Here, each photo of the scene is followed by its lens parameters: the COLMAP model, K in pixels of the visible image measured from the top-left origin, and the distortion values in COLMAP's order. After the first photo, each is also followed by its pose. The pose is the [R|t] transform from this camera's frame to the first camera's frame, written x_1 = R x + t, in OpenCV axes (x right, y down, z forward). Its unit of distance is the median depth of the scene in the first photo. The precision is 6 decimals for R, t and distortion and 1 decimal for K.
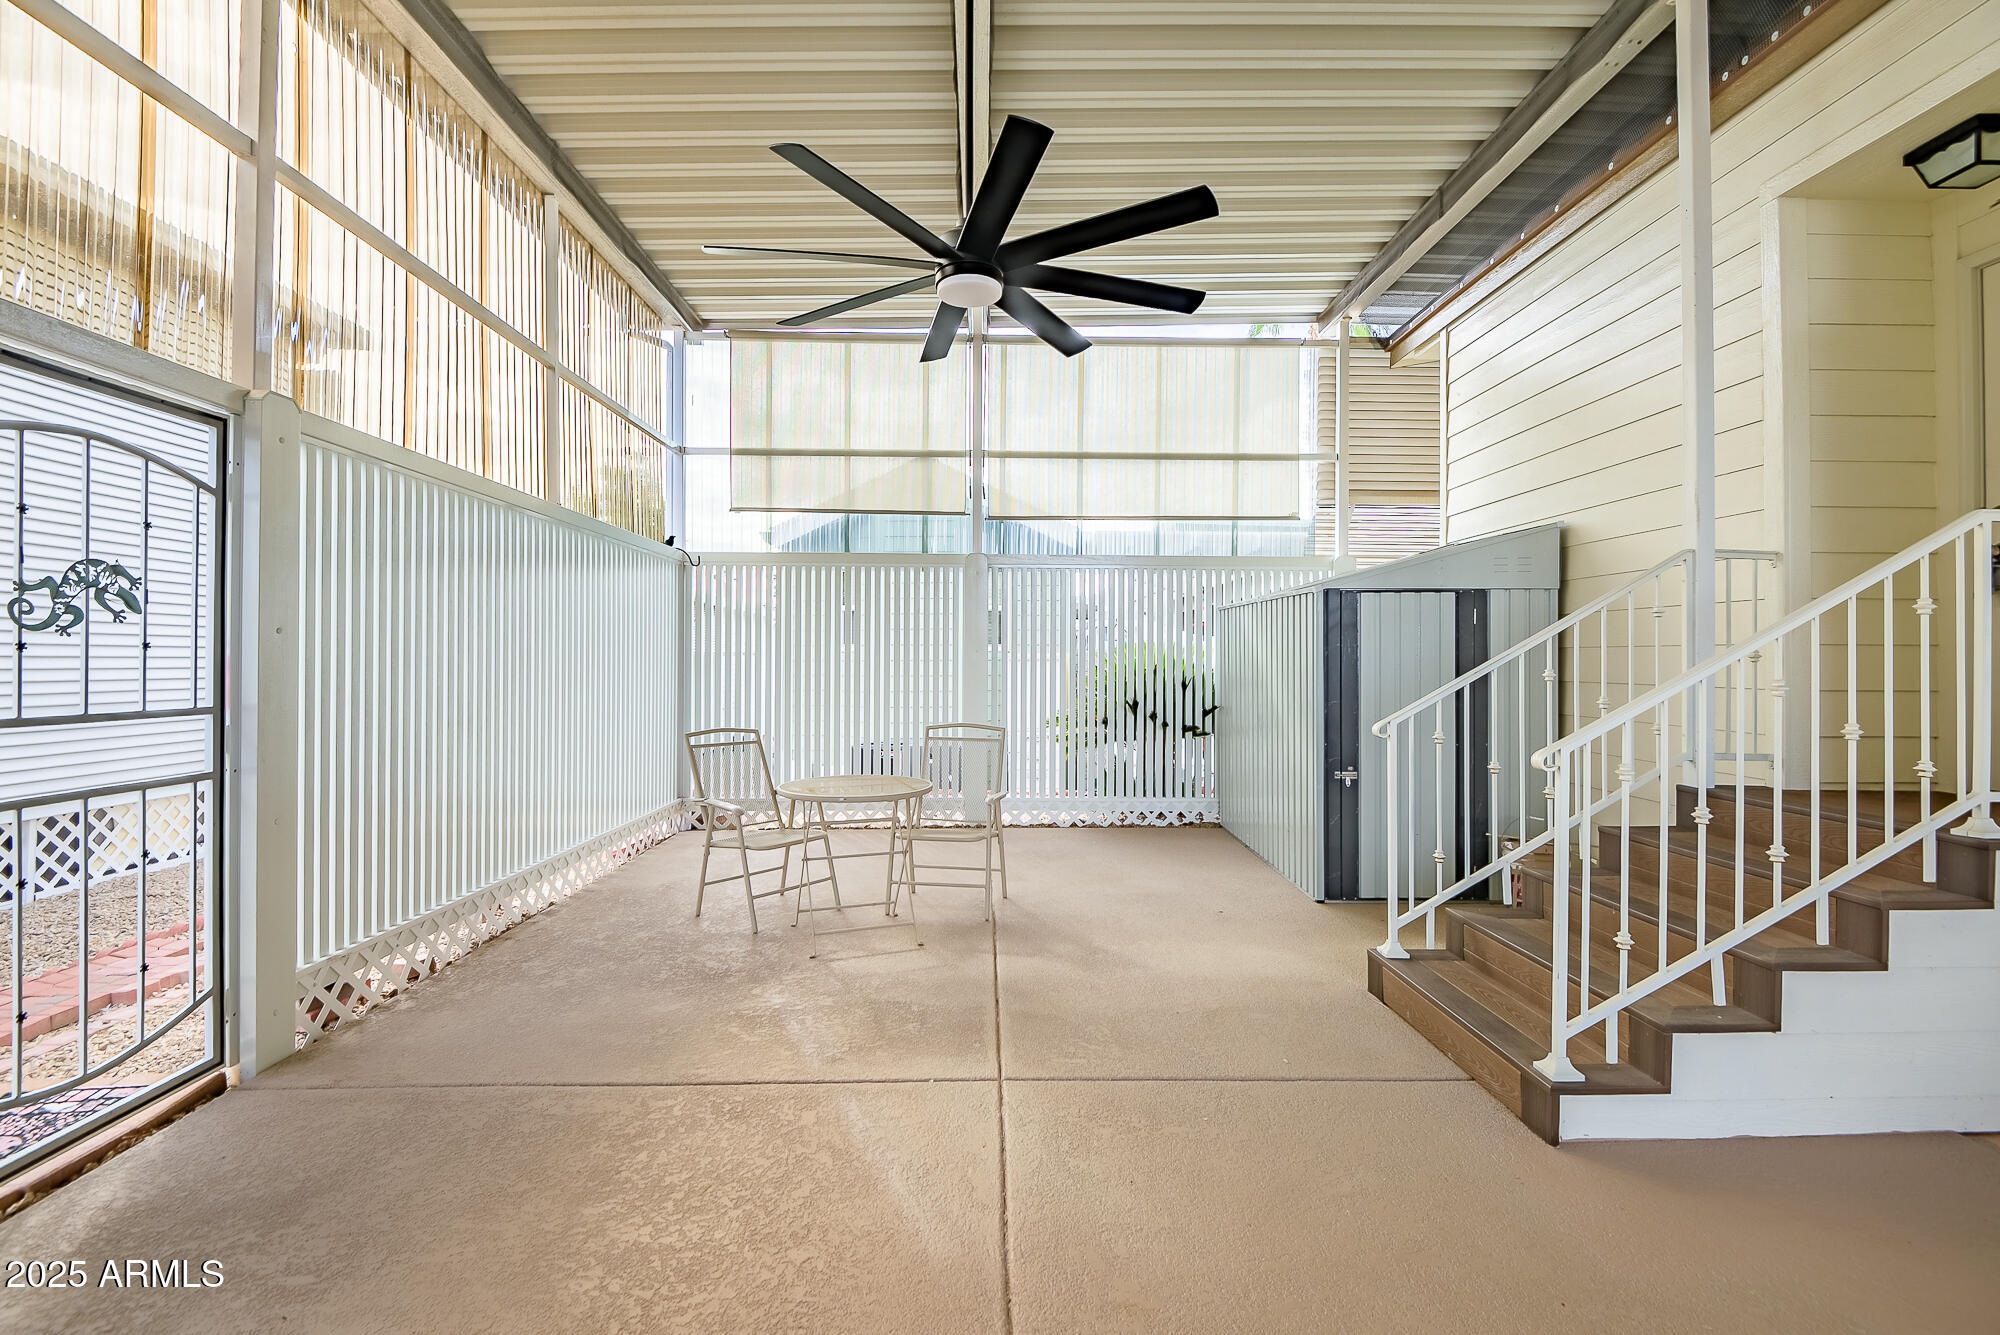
lens RADIAL K [[941.0, 0, 992.7], [0, 941.0, 671.1], [0, 0, 1]] dist [0.011160, -0.002452]
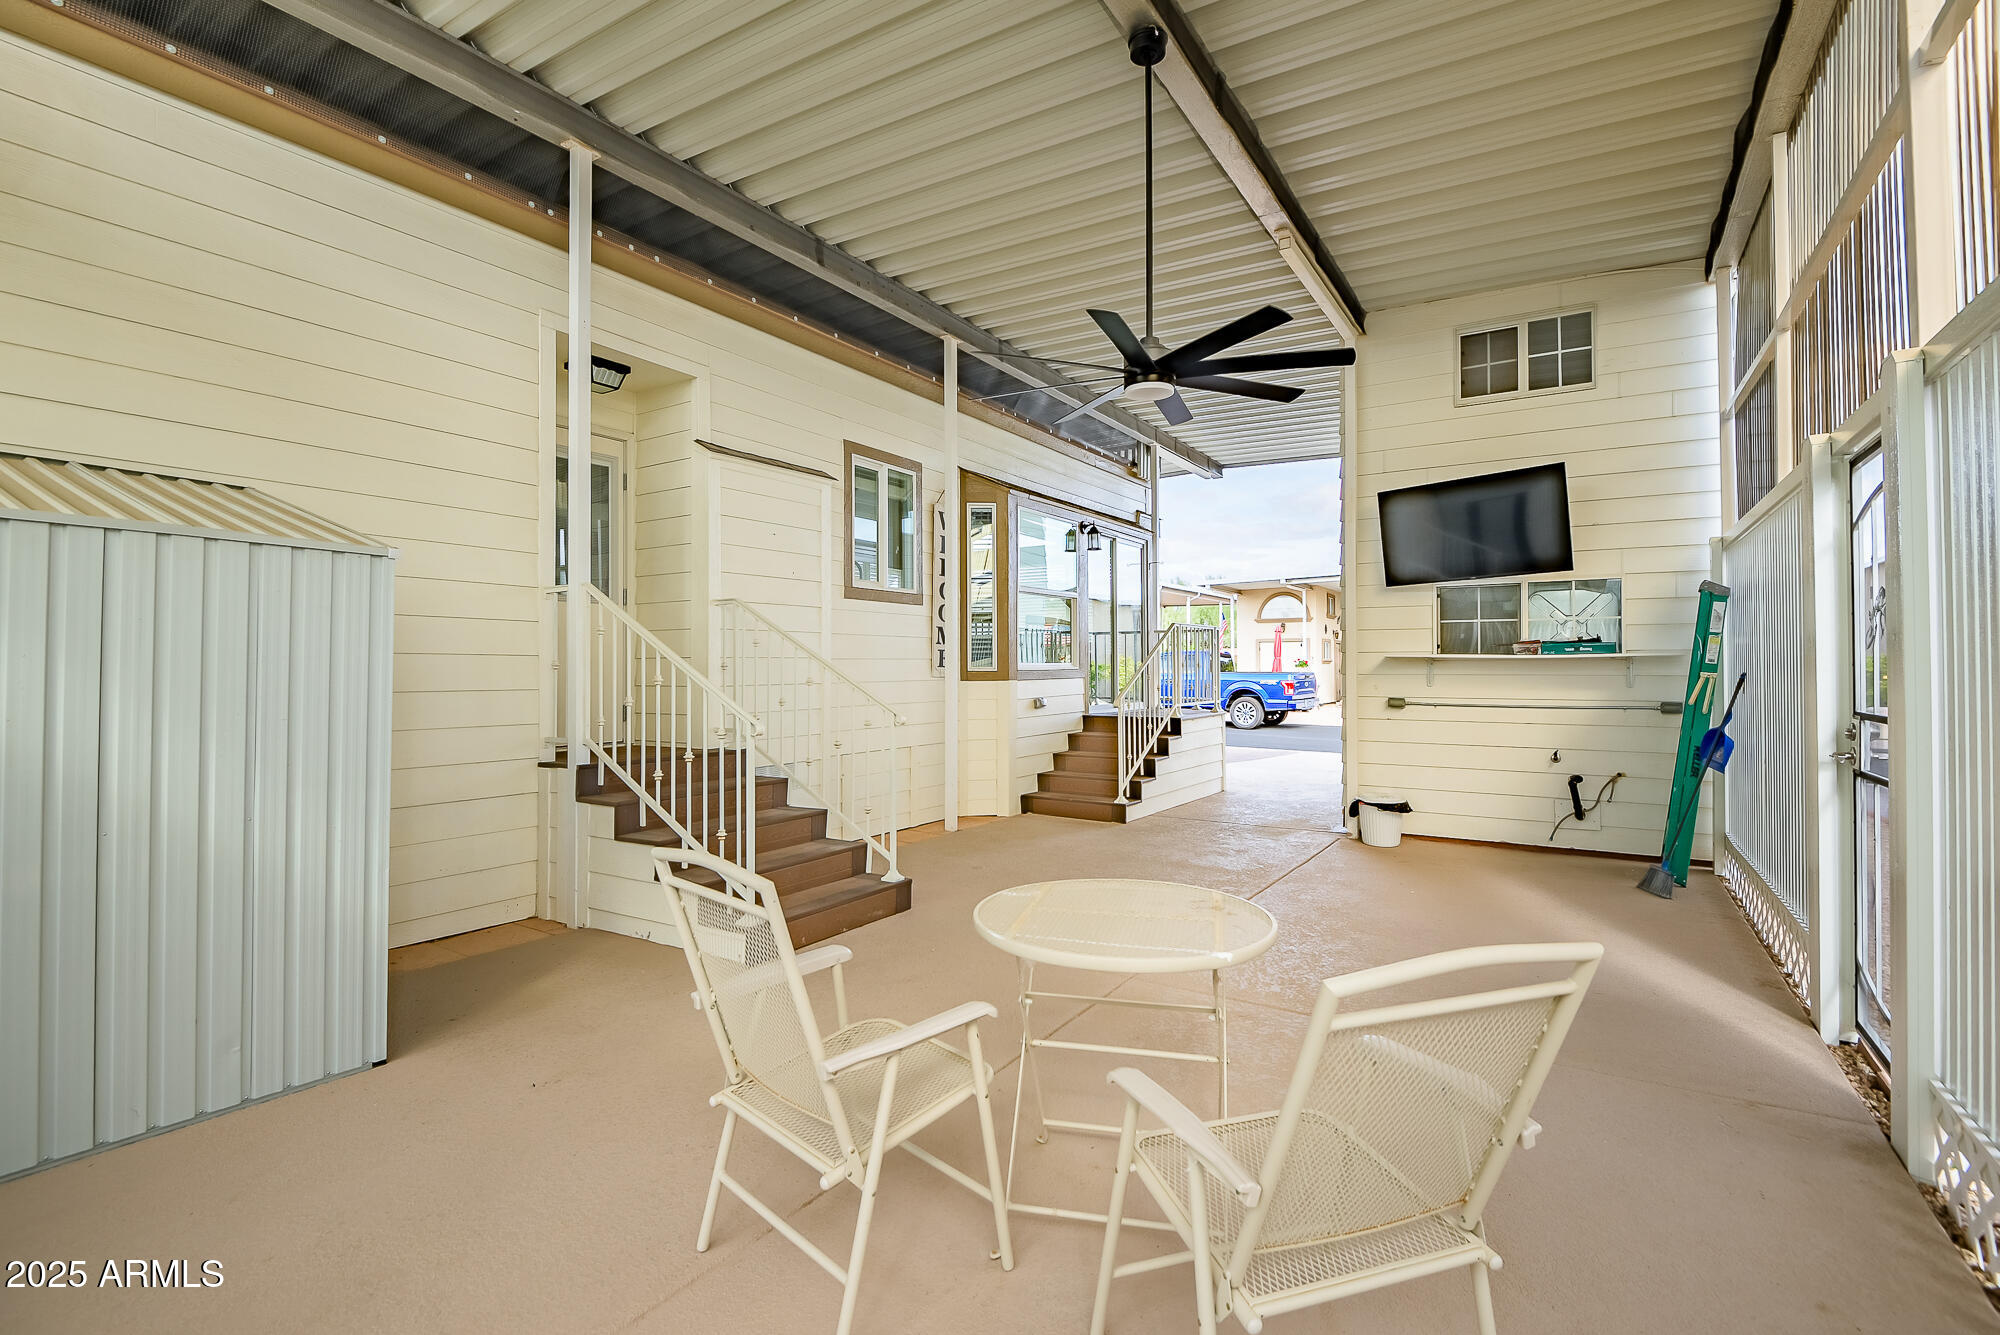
lens RADIAL K [[941.0, 0, 1001.1], [0, 941.0, 666.2], [0, 0, 1]] dist [0.011160, -0.002452]
pose [[-0.848098, 0.010046, 0.529744, -0.599577], [0.001163, 0.999853, -0.017099, 0.010682], [-0.529838, -0.013885, -0.847985, 2.422686]]
